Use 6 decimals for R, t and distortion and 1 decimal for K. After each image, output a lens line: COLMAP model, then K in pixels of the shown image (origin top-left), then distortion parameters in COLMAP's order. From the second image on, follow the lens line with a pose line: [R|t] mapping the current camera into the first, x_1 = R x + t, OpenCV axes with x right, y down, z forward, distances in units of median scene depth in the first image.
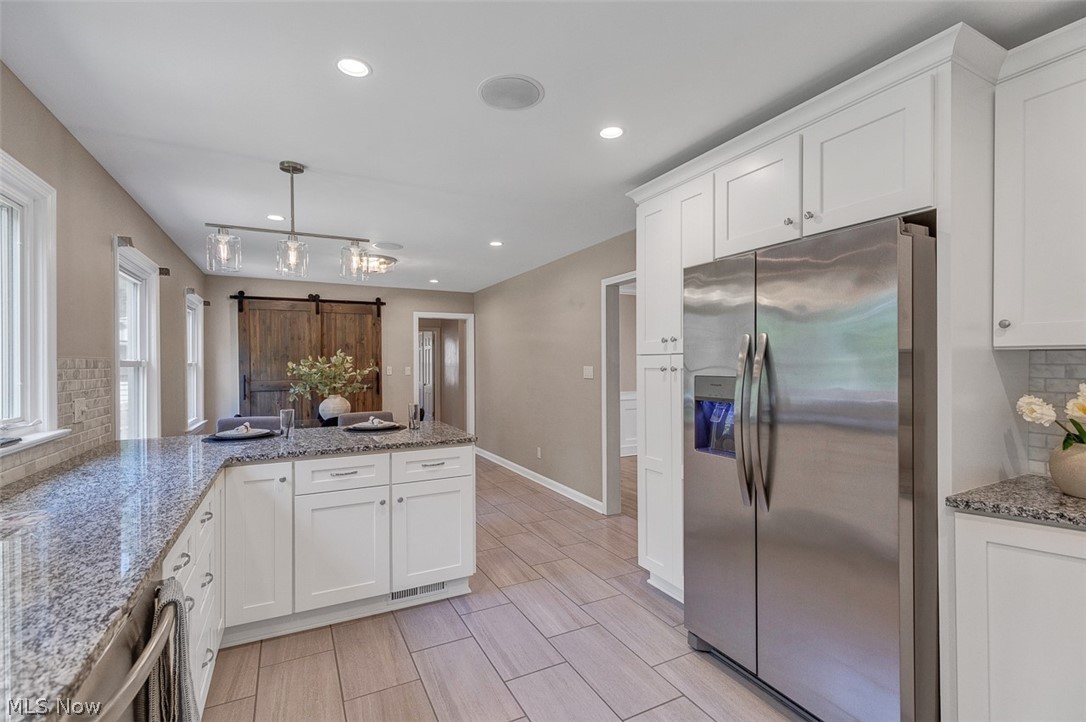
lens RADIAL K [[488.4, 0, 539.9], [0, 488.4, 364.2], [0, 0, 1]] dist [0.001326, 0.000153]
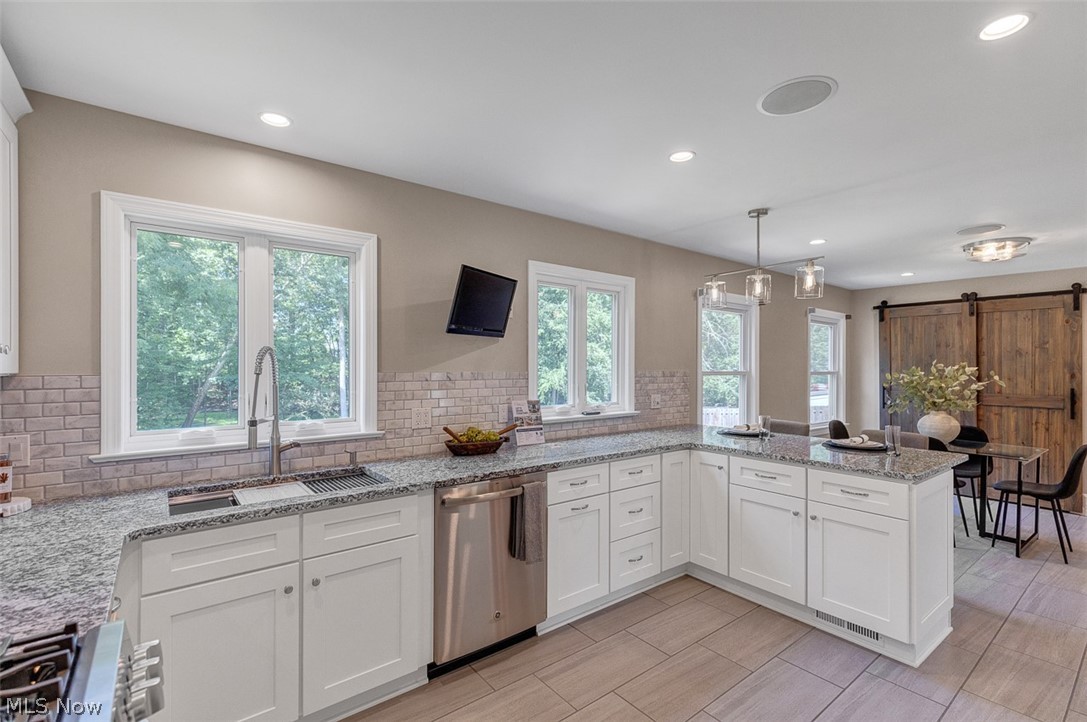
lens RADIAL K [[488.8, 0, 540.4], [0, 488.8, 364.2], [0, 0, 1]] dist [0.001326, 0.000153]
pose [[0.184514, 0.004099, -0.982821, 0.323296], [-0.009728, 0.999950, 0.002344, -0.017358], [0.982782, 0.009128, 0.184545, 0.144678]]
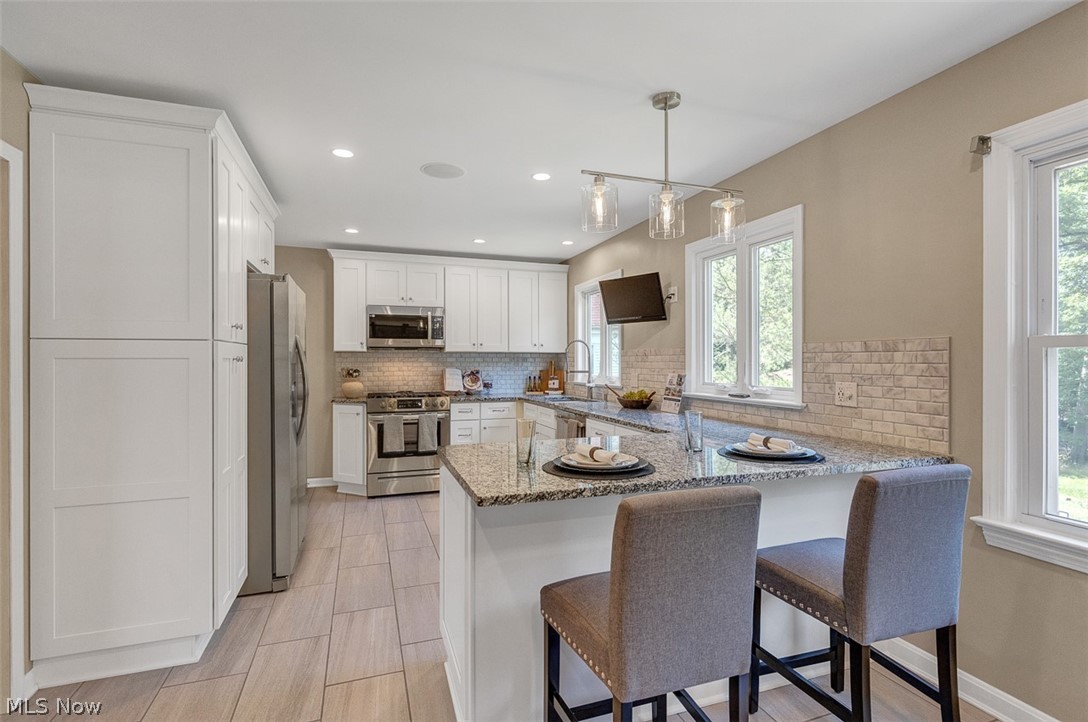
lens RADIAL K [[518.9, 0, 544.0], [0, 518.9, 361.0], [0, 0, 1]] dist [0.000572, 0.000075]
pose [[-0.990361, 0.008548, 0.138249, -0.240808], [0.009367, 0.999942, 0.005268, 0.007910], [-0.138196, 0.006512, -0.990384, 1.054642]]
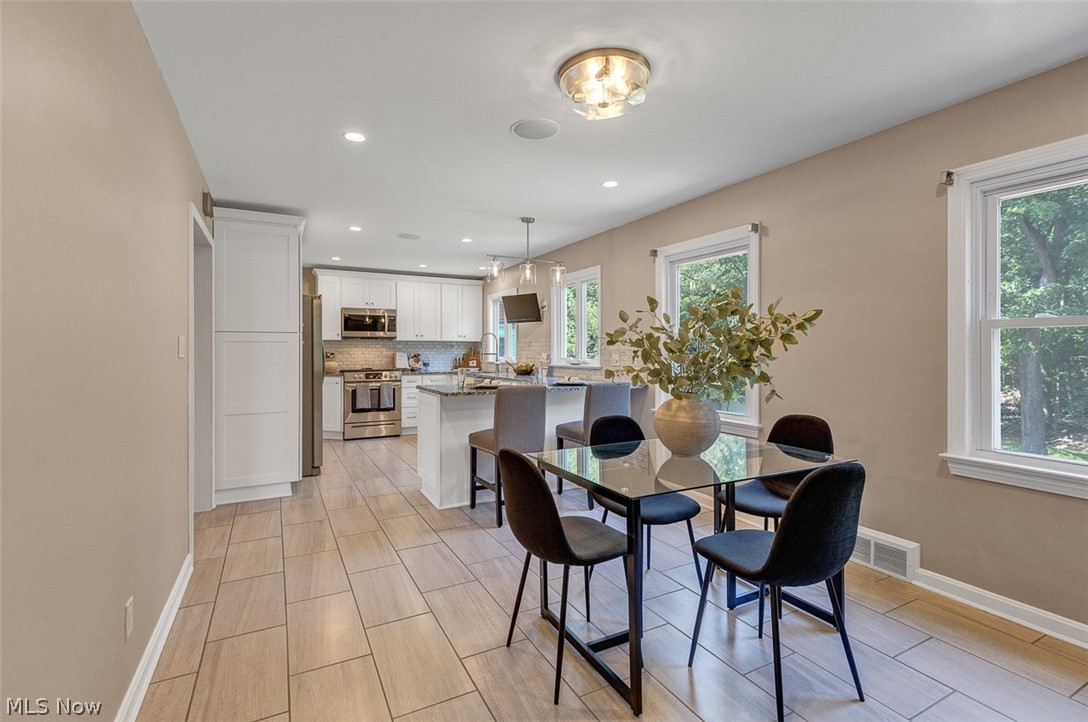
lens RADIAL K [[496.7, 0, 539.4], [0, 496.7, 349.7], [0, 0, 1]] dist [0.000573, -0.000019]
pose [[-0.999834, 0.008906, -0.015882, -0.293231], [0.008885, 0.999960, 0.001425, 0.022396], [0.015894, 0.001283, -0.999873, 1.529286]]
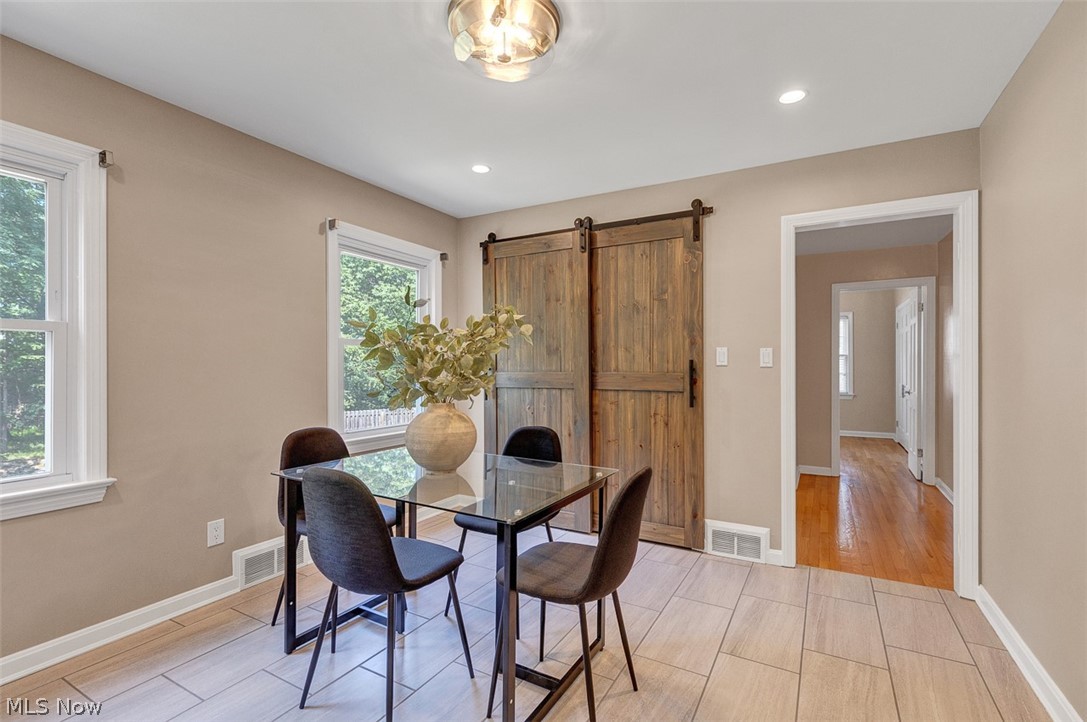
lens RADIAL K [[496.6, 0, 543.5], [0, 496.6, 361.0], [0, 0, 1]] dist [0.002086, 0.000139]
pose [[0.551321, 0.002392, -0.834290, -0.020635], [-0.006015, 0.999981, -0.001107, 0.027758], [0.834272, 0.005629, 0.551325, 0.878619]]
